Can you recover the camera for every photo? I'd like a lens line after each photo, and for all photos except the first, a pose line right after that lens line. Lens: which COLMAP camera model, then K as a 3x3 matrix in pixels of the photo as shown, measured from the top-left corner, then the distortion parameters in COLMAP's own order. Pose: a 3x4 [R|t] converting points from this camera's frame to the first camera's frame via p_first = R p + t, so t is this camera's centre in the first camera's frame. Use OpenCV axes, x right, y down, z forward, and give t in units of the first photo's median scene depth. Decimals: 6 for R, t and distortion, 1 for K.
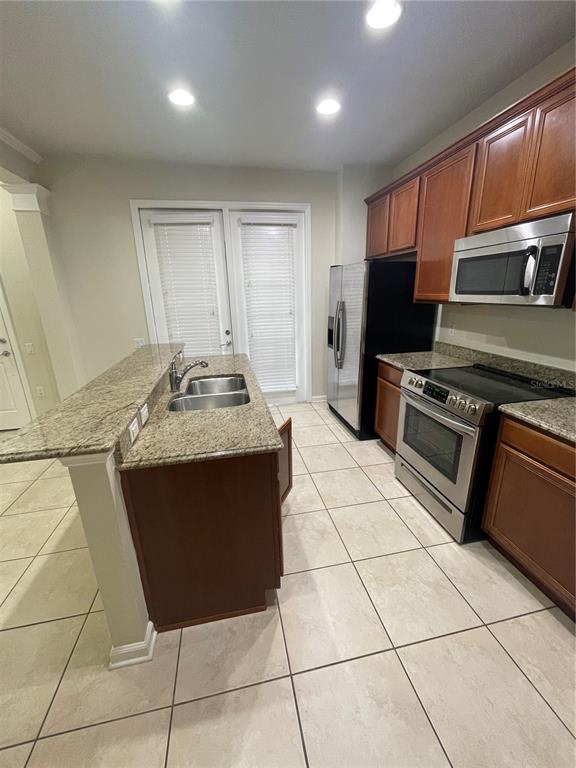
lens RADIAL K [[308.9, 0, 286.6], [0, 308.9, 381.7], [0, 0, 1]] dist [-0.002058, -0.000078]
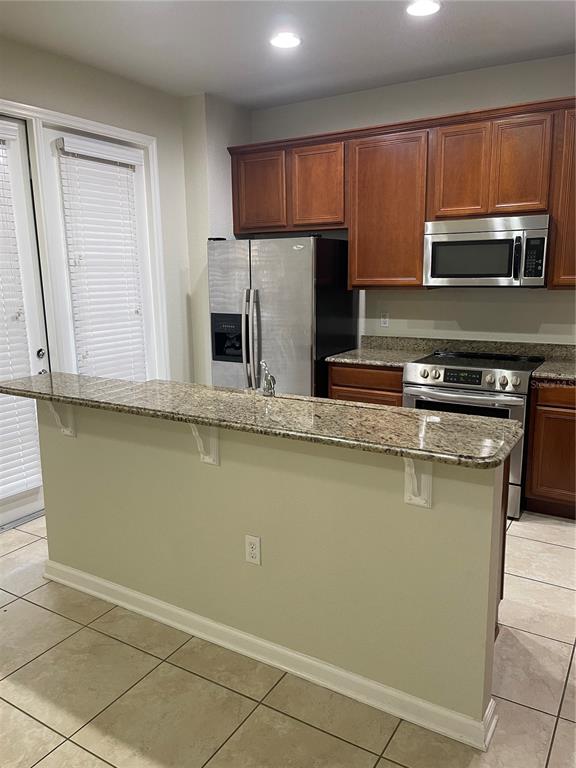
lens RADIAL K [[588.3, 0, 288.0], [0, 588.3, 384.0], [0, 0, 1]] dist [0.007375, -0.001376]
pose [[0.677588, -0.123981, 0.724916, -1.021689], [0.204848, 0.978496, -0.024124, -0.010365], [-0.706336, 0.164844, 0.688415, 0.111803]]
